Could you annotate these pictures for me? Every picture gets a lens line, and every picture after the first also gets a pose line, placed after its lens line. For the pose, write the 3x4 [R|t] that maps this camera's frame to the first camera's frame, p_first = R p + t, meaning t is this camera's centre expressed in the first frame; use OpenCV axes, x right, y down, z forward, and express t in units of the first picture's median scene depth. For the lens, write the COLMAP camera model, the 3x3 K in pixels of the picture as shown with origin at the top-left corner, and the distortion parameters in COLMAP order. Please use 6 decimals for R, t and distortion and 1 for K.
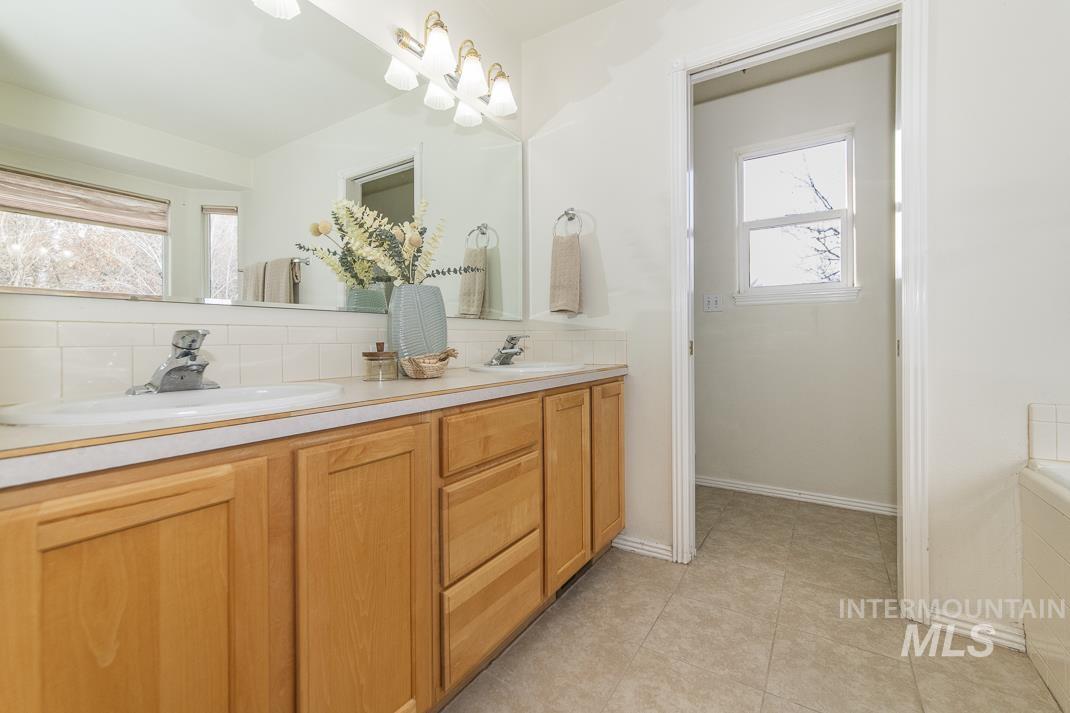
lens RADIAL K [[461.7, 0, 533.1], [0, 461.7, 337.3], [0, 0, 1]] dist [0.001979, 0.000208]
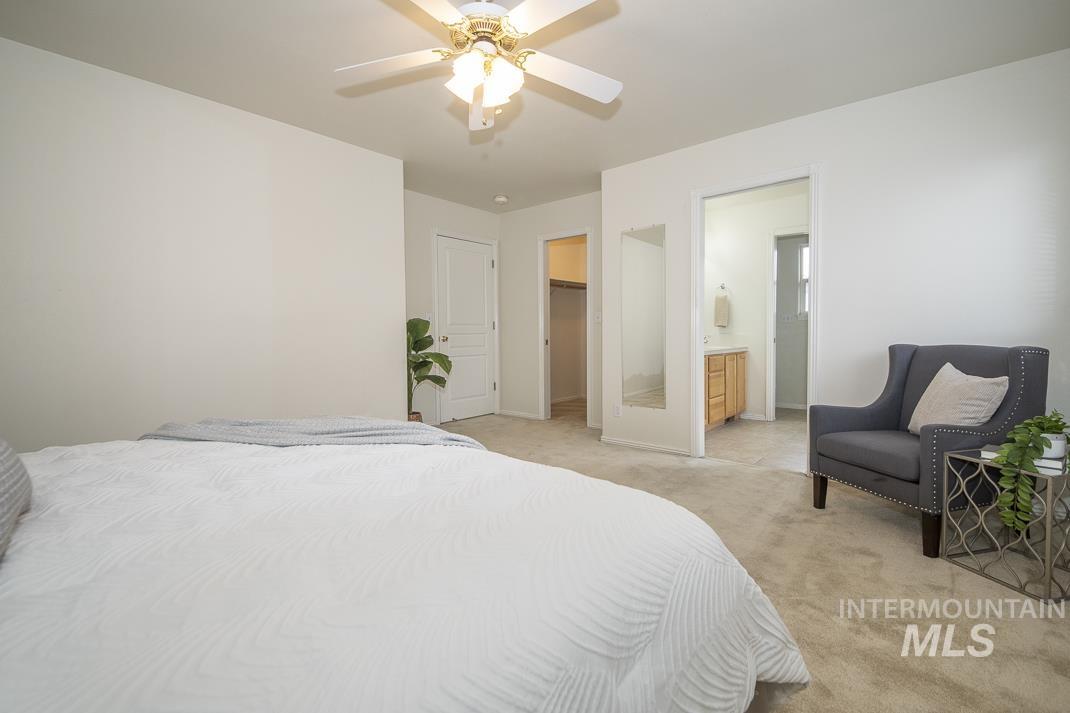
lens RADIAL K [[461.7, 0, 533.1], [0, 461.7, 337.3], [0, 0, 1]] dist [0.001979, 0.000208]
pose [[0.988247, 0.008412, -0.152631, -0.686467], [-0.004744, 0.999691, 0.024384, -0.062078], [0.152789, -0.023373, 0.987982, -2.030759]]
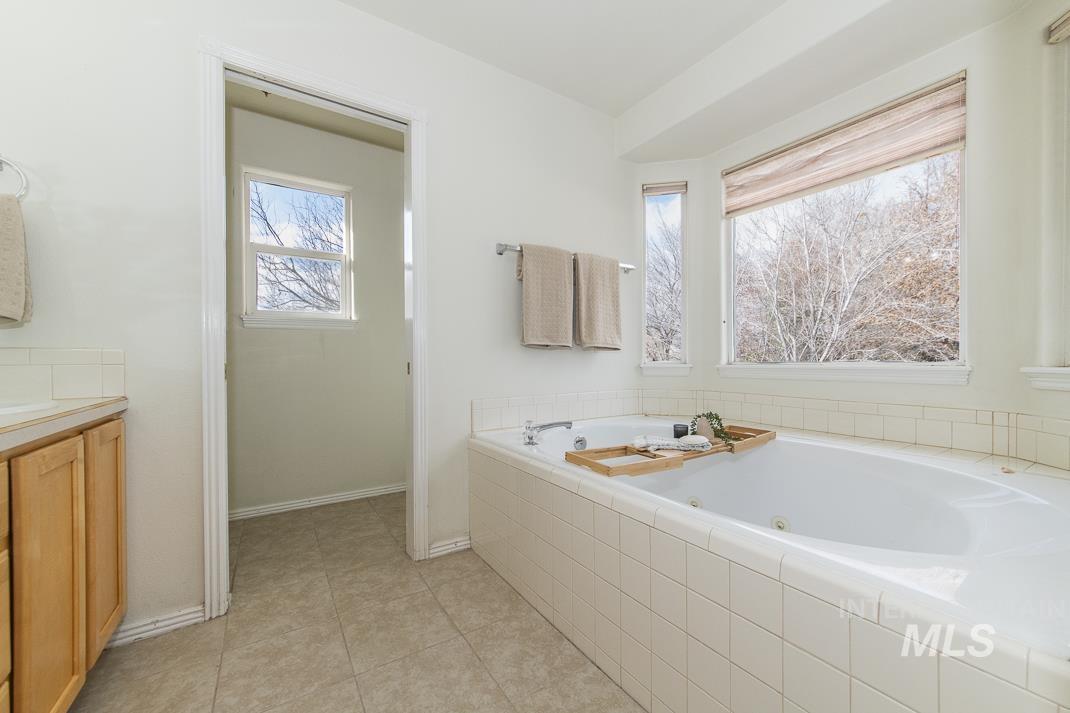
lens RADIAL K [[415.0, 0, 547.4], [0, 415.0, 356.1], [0, 0, 1]] dist [-0.001938, -0.000156]
pose [[0.398028, 0.010059, 0.917318, -0.165661], [-0.001746, 0.999946, -0.010207, -0.000988], [-0.917372, 0.002461, 0.398024, 0.114045]]
